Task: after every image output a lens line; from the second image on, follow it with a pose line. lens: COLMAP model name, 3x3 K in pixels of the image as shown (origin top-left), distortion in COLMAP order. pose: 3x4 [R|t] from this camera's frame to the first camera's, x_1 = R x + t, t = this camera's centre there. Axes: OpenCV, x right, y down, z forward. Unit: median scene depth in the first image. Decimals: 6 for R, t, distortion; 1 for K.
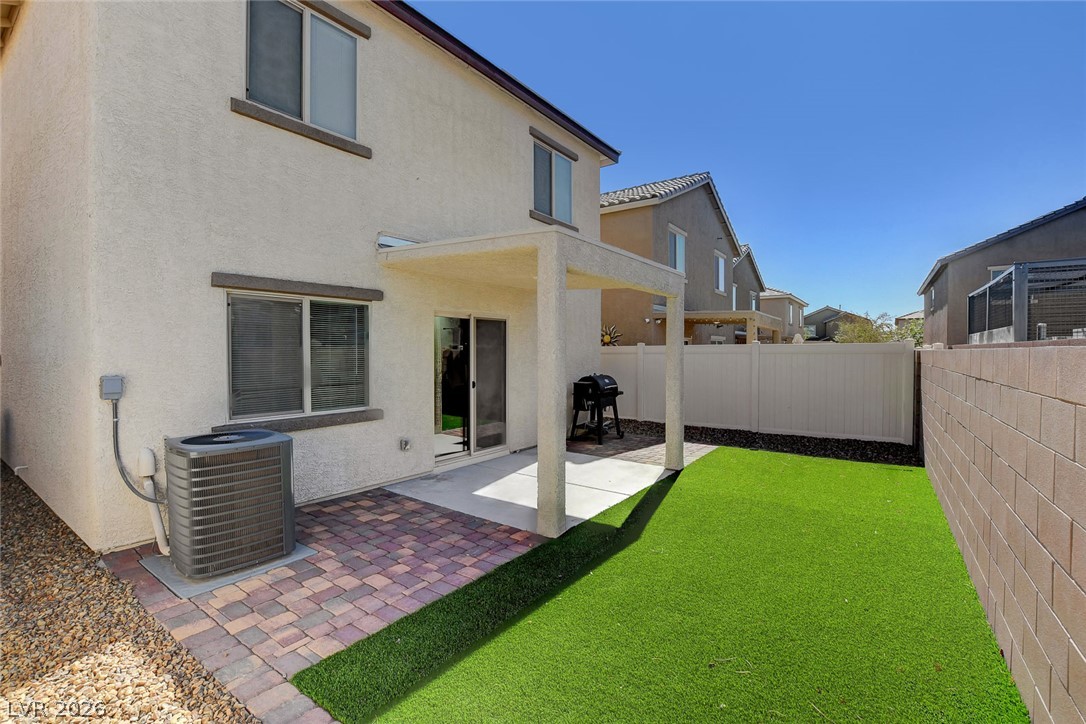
lens RADIAL K [[494.1, 0, 540.8], [0, 494.1, 356.8], [0, 0, 1]] dist [-0.024127, -0.000376]
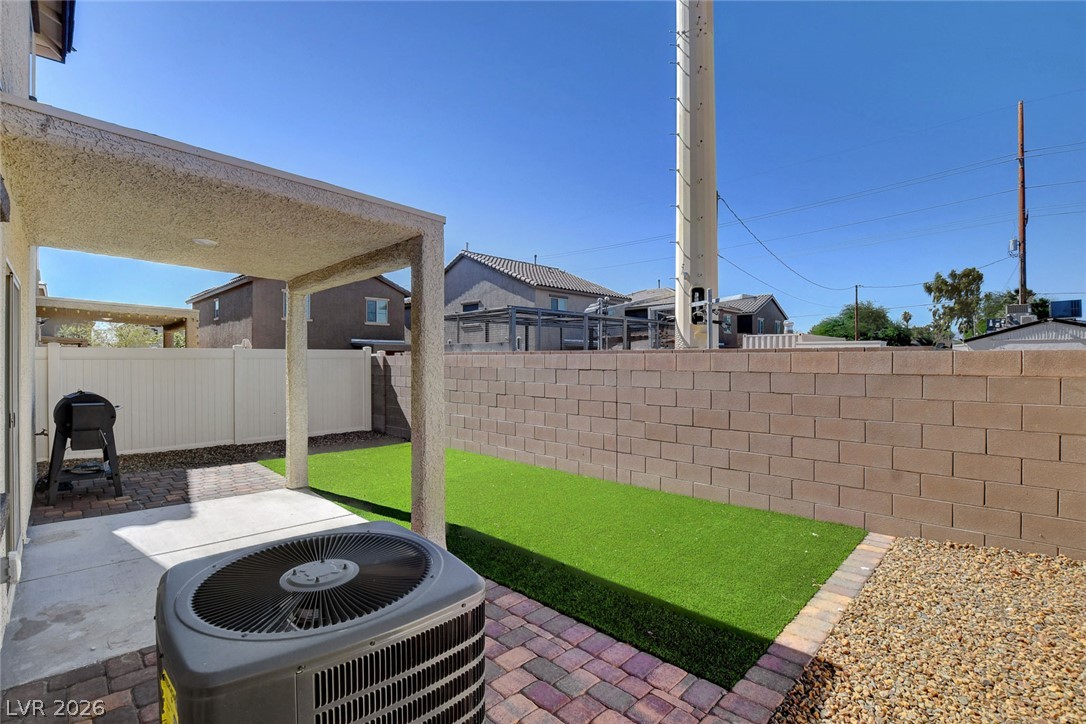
lens RADIAL K [[494.1, 0, 542.5], [0, 494.1, 362.7], [0, 0, 1]] dist [-0.024127, -0.000376]
pose [[0.153883, -0.003548, 0.988083, -0.651443], [0.012235, 0.999924, 0.001685, 0.007969], [-0.988013, 0.011830, 0.153915, 0.518725]]
